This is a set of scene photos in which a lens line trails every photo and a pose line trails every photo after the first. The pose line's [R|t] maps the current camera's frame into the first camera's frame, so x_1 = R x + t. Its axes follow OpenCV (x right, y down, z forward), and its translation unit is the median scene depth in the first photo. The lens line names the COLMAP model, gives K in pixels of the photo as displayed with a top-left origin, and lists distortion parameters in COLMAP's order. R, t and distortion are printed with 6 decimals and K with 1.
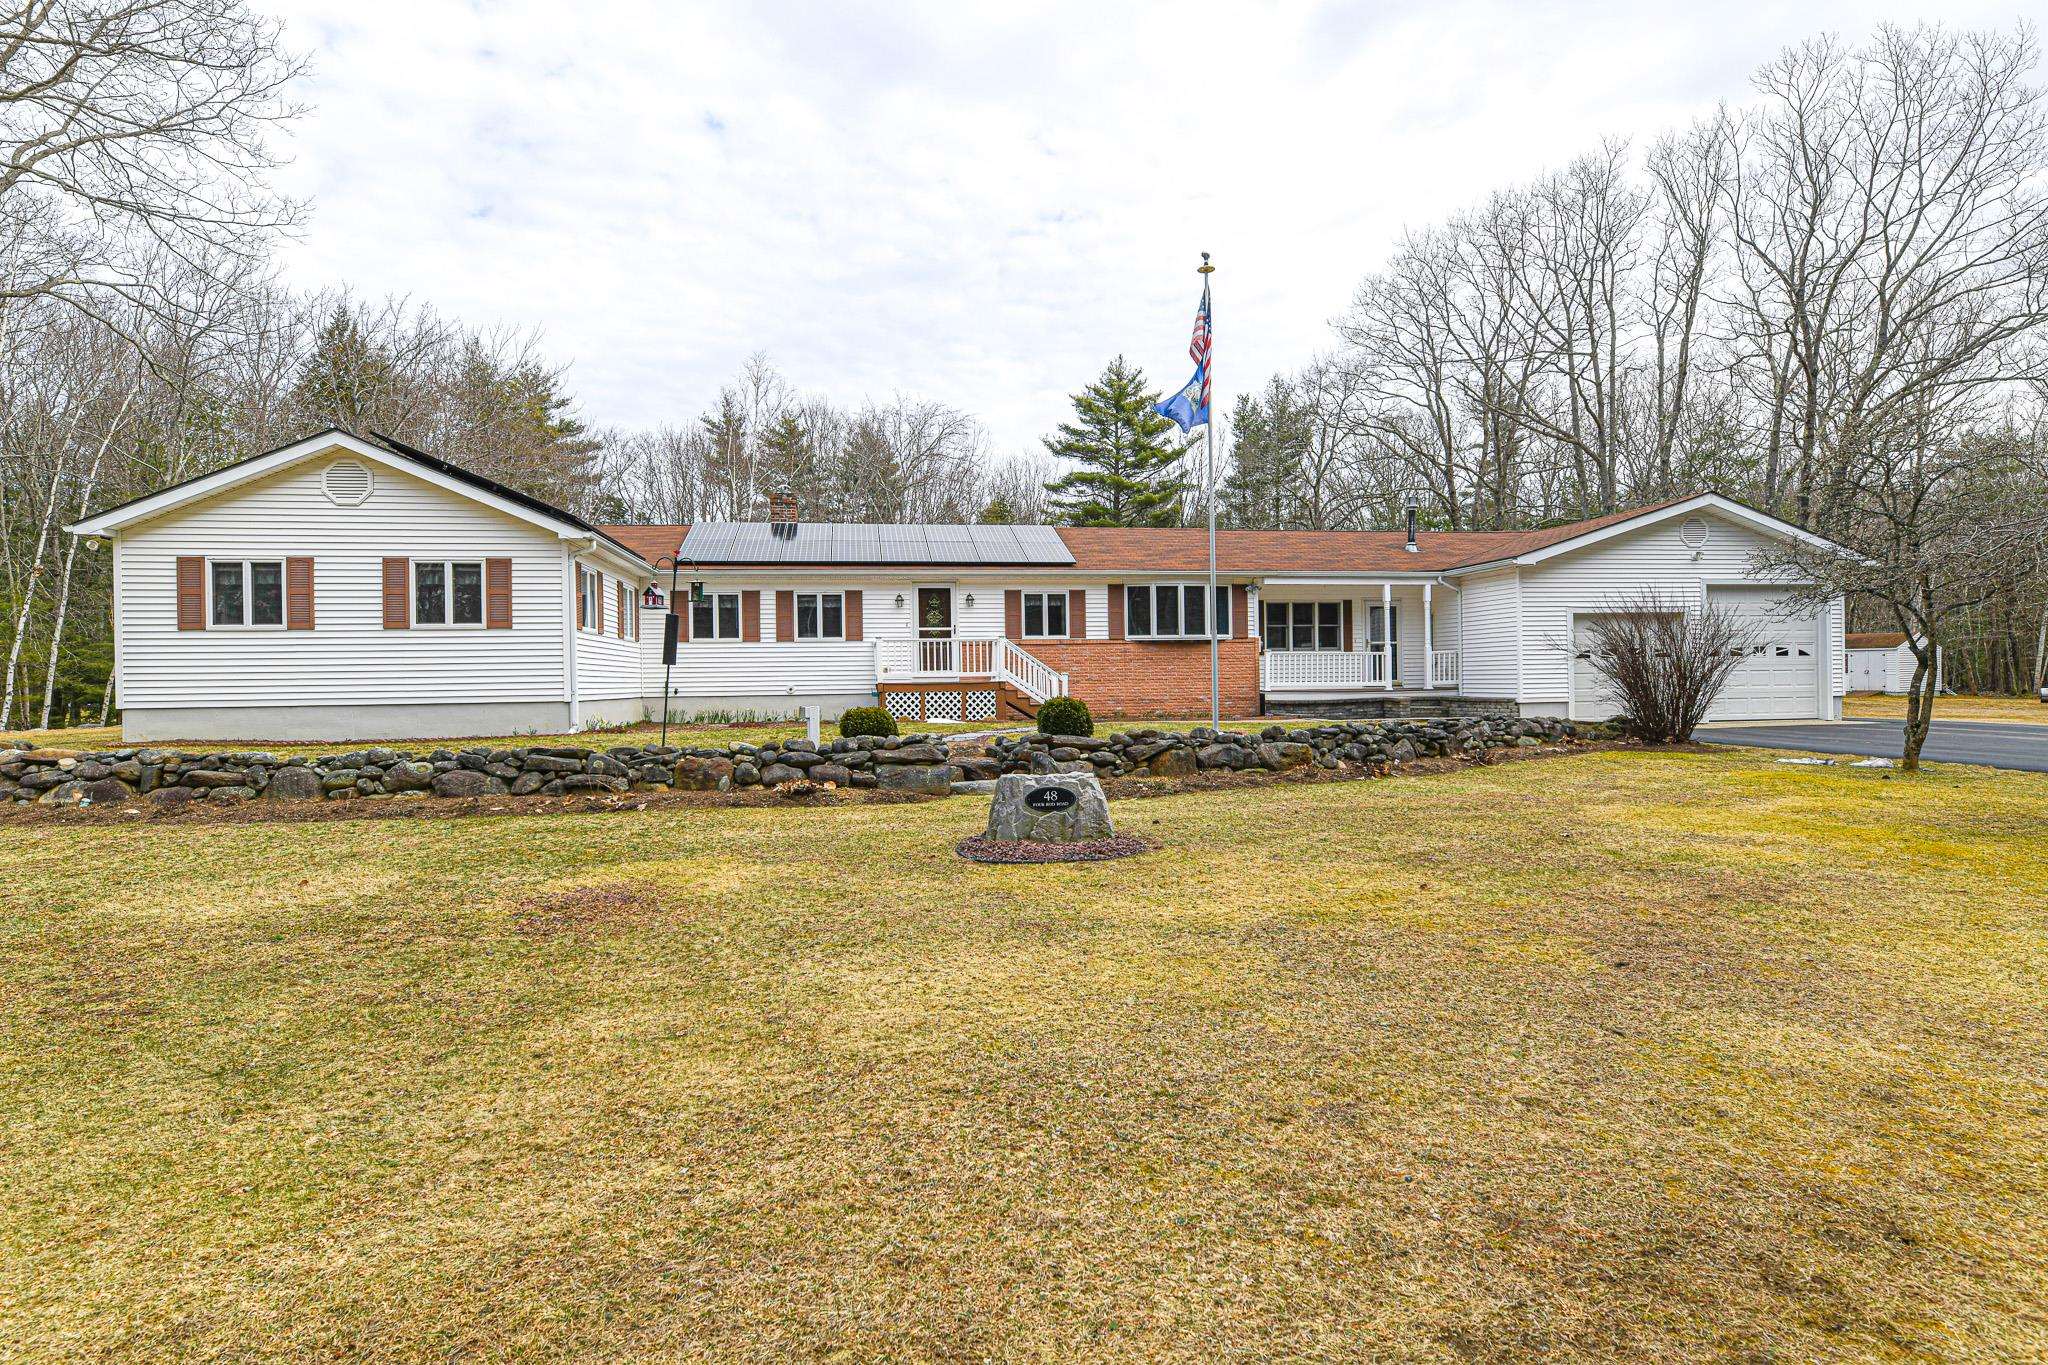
lens RADIAL K [[1120.1, 0, 1022.7], [0, 1120.1, 682.3], [0, 0, 1]] dist [-0.000108, -0.000081]
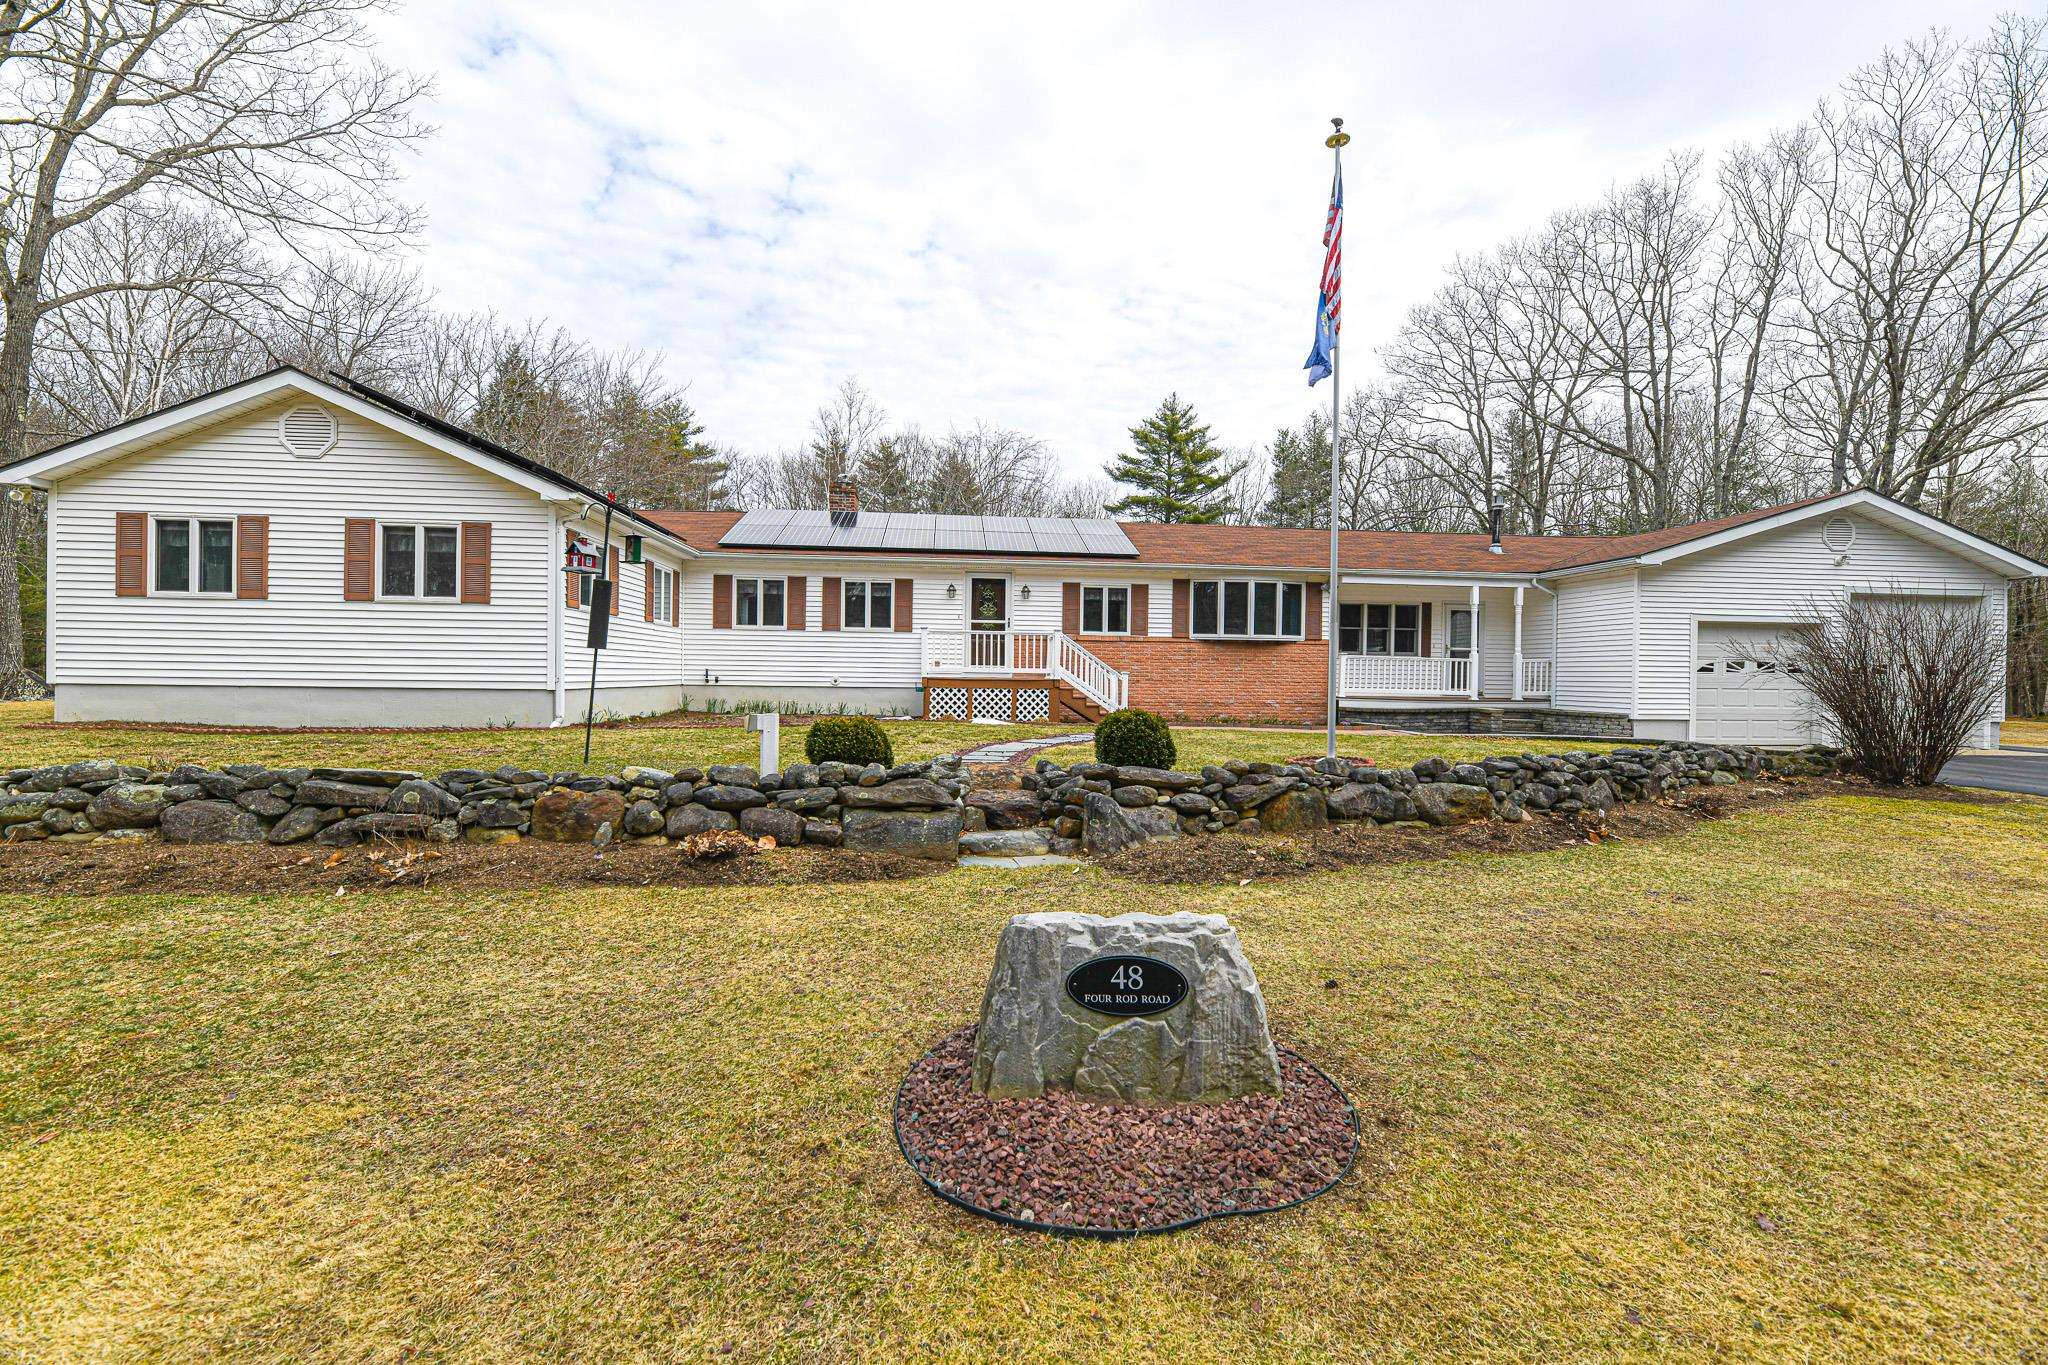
lens RADIAL K [[885.1, 0, 1024.9], [0, 885.1, 672.3], [0, 0, 1]] dist [0.002452, 0.000313]
pose [[0.997561, 0.028352, -0.063788, 0.001833], [-0.028553, 0.999590, -0.002239, -0.003867], [0.063698, 0.004055, 0.997961, 0.255510]]
